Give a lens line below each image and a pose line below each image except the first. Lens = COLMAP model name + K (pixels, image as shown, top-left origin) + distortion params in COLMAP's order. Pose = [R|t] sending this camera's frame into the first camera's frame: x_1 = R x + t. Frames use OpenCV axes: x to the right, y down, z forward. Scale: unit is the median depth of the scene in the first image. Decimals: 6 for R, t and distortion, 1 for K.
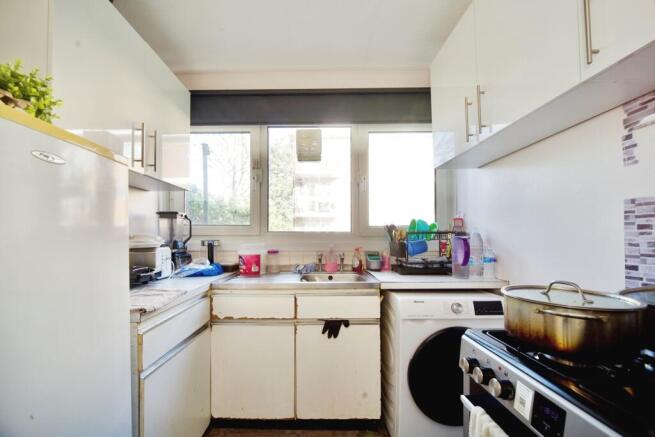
lens RADIAL K [[270.7, 0, 325.3], [0, 270.7, 237.4], [0, 0, 1]] dist [-0.025423, 0.000036]
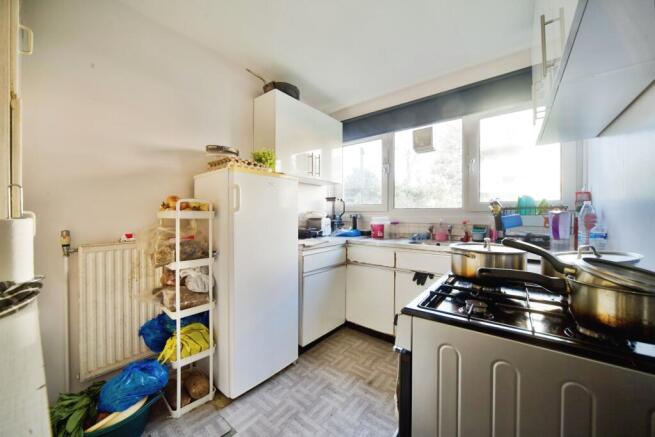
lens RADIAL K [[246.1, 0, 327.5], [0, 246.1, 218.5], [0, 0, 1]] dist [-0.000364, 0.000011]
pose [[0.785934, 0.013431, -0.618165, 0.342609], [-0.000412, 0.999775, 0.021199, 0.004034], [0.618310, -0.016407, 0.785763, -0.224450]]
